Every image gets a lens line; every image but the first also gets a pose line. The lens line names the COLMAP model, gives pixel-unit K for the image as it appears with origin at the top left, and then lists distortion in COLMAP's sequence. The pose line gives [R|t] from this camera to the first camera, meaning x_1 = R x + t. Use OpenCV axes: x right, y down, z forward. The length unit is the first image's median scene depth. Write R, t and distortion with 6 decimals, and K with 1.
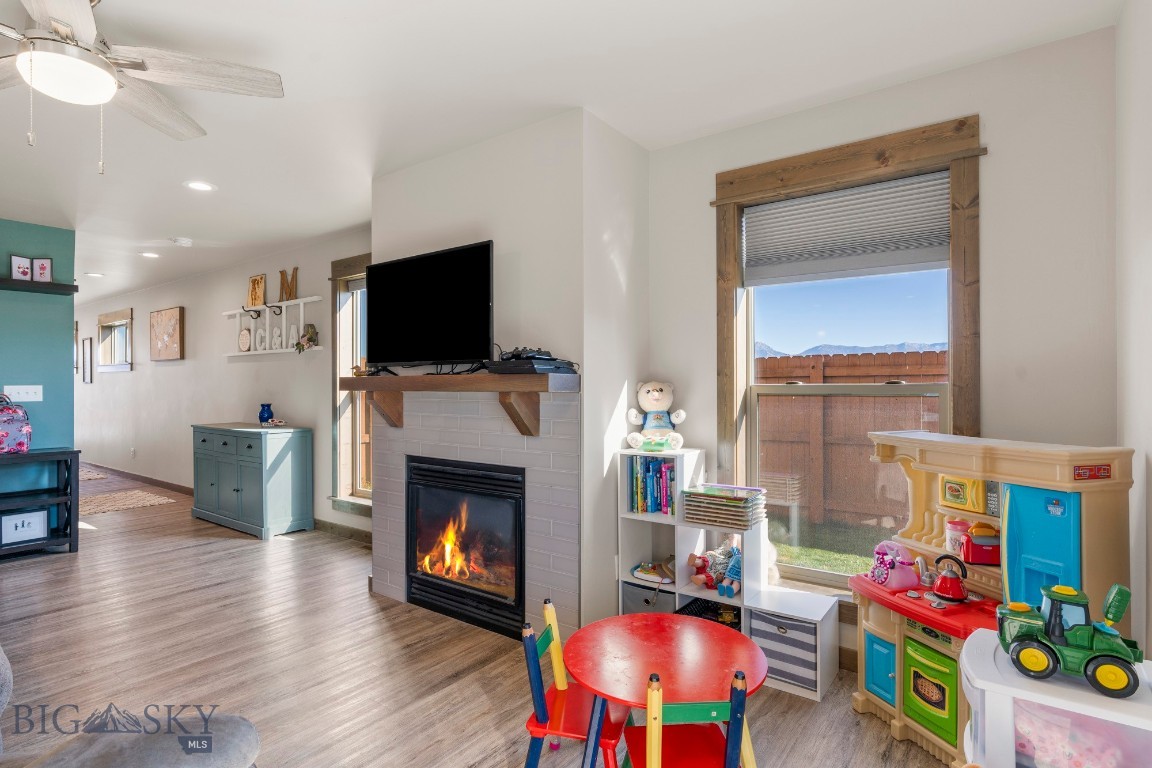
lens RADIAL K [[596.6, 0, 577.9], [0, 596.6, 389.2], [0, 0, 1]] dist [0.002105, 0.000305]
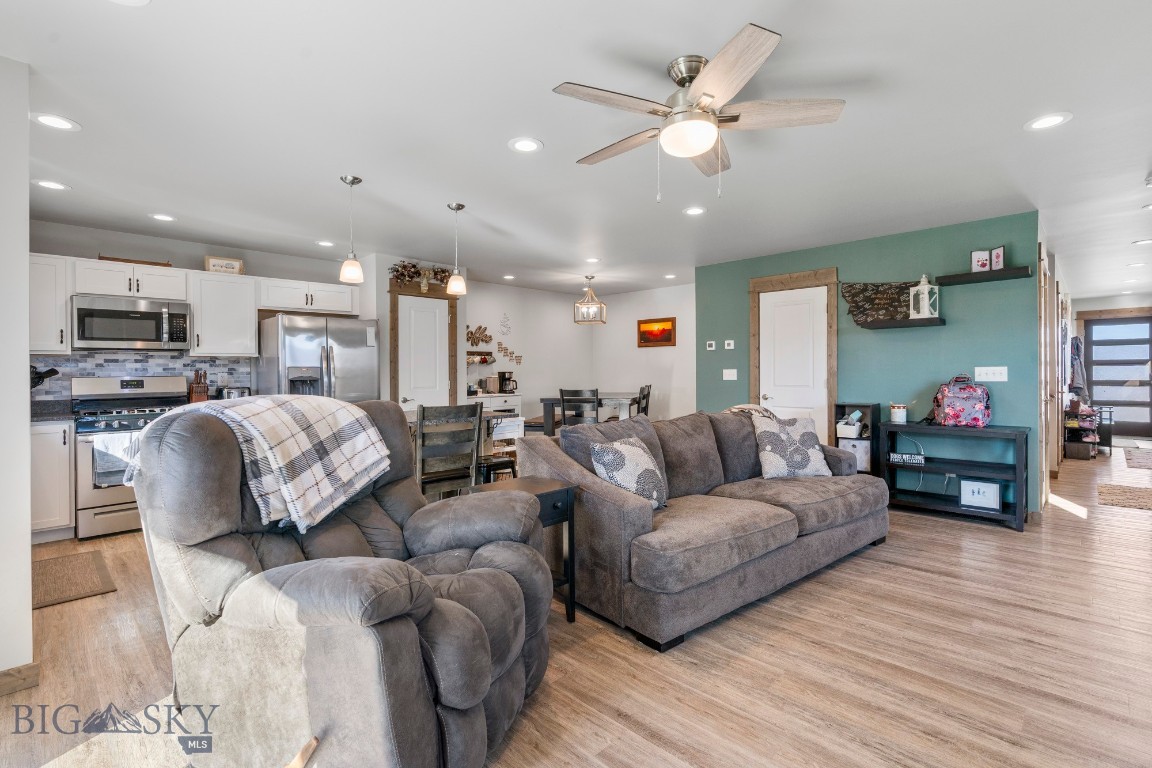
lens RADIAL K [[530.9, 0, 574.8], [0, 530.9, 376.7], [0, 0, 1]] dist [-0.001457, 0.000349]
pose [[-0.147275, 0.008478, -0.989059, 0.198350], [0.007347, 0.999945, 0.007477, -0.001212], [0.989068, -0.006165, -0.147329, 0.505051]]
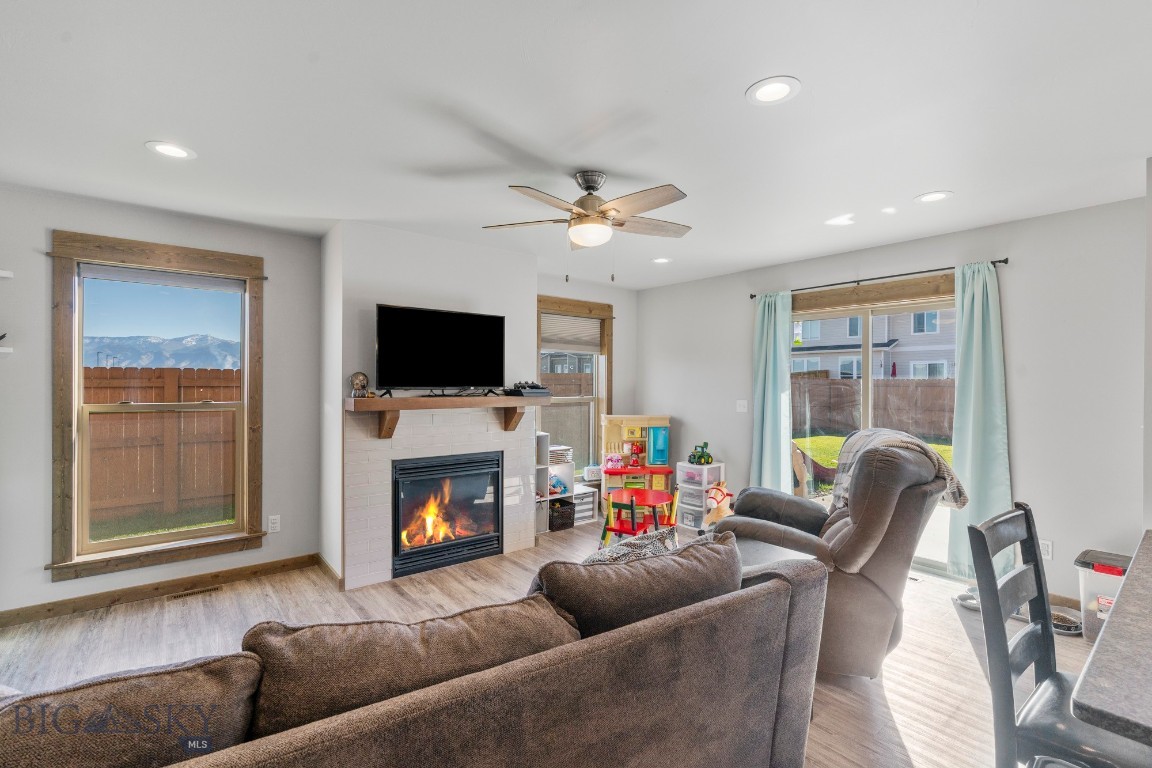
lens RADIAL K [[518.5, 0, 576.0], [0, 518.5, 384.0], [0, 0, 1]] dist [-0.001316, 0.000027]
pose [[0.248705, -0.002435, 0.968576, -1.268684], [-0.002986, 0.999990, 0.003281, -0.055035], [-0.968575, -0.003708, 0.248695, 0.372684]]
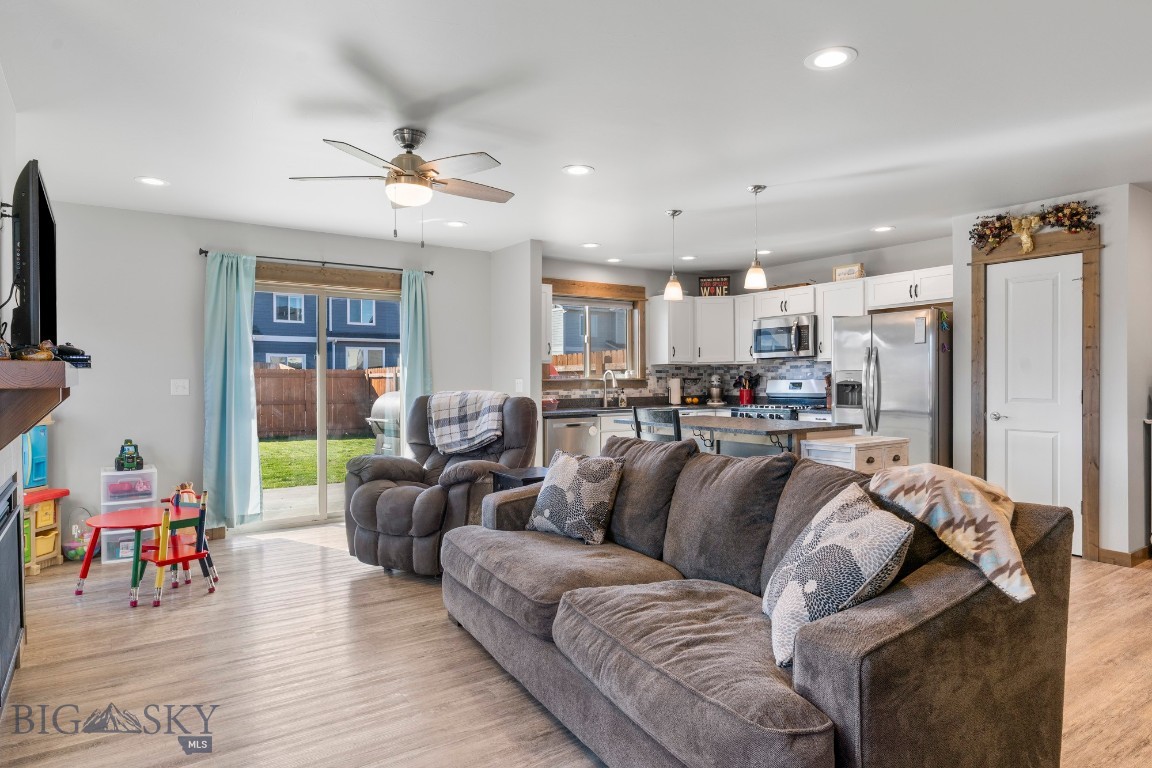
lens RADIAL K [[681.1, 0, 576.0], [0, 681.1, 384.0], [0, 0, 1]] dist [0.024325, -0.000351]
pose [[-0.945322, 0.001009, 0.326137, -1.053779], [0.003536, 0.999968, 0.007155, -0.003432], [-0.326119, 0.007917, -0.945295, 1.464562]]
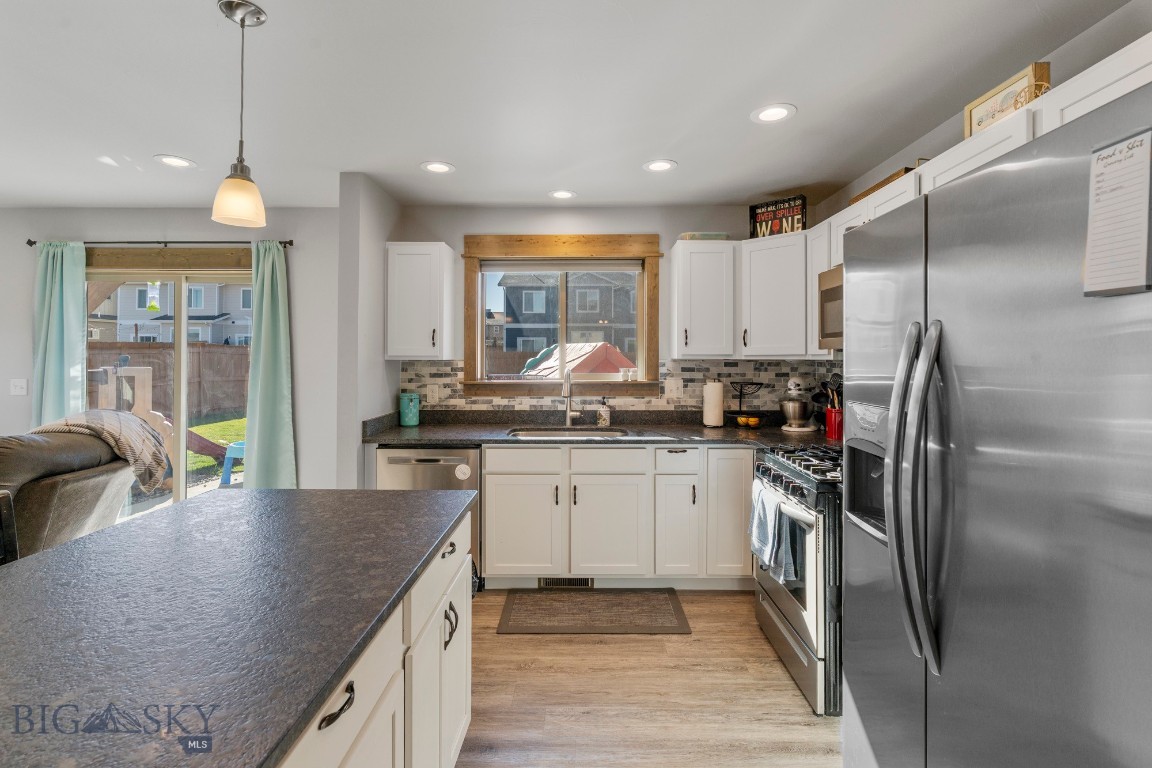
lens RADIAL K [[524.0, 0, 579.8], [0, 524.0, 356.5], [0, 0, 1]] dist [-0.004412, 0.000260]
pose [[-0.583333, -0.005531, 0.812214, -1.328466], [-0.002513, 0.999984, 0.005005, -0.063017], [-0.812229, 0.000878, -0.583338, -0.047196]]
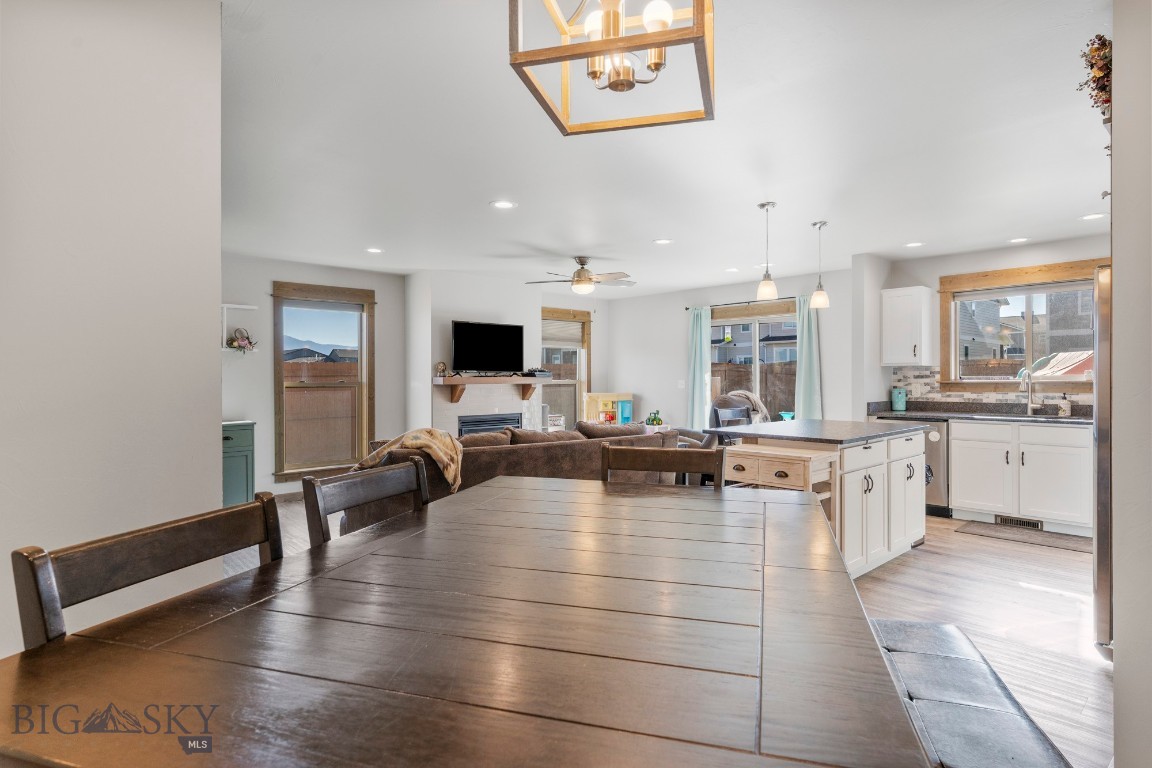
lens RADIAL K [[618.3, 0, 573.4], [0, 618.3, 372.3], [0, 0, 1]] dist [-0.000710, -0.000331]
pose [[0.193918, 0.005301, 0.981003, -2.314002], [0.004930, 0.999968, -0.006378, -0.023173], [-0.981005, 0.006073, 0.193886, 0.222132]]
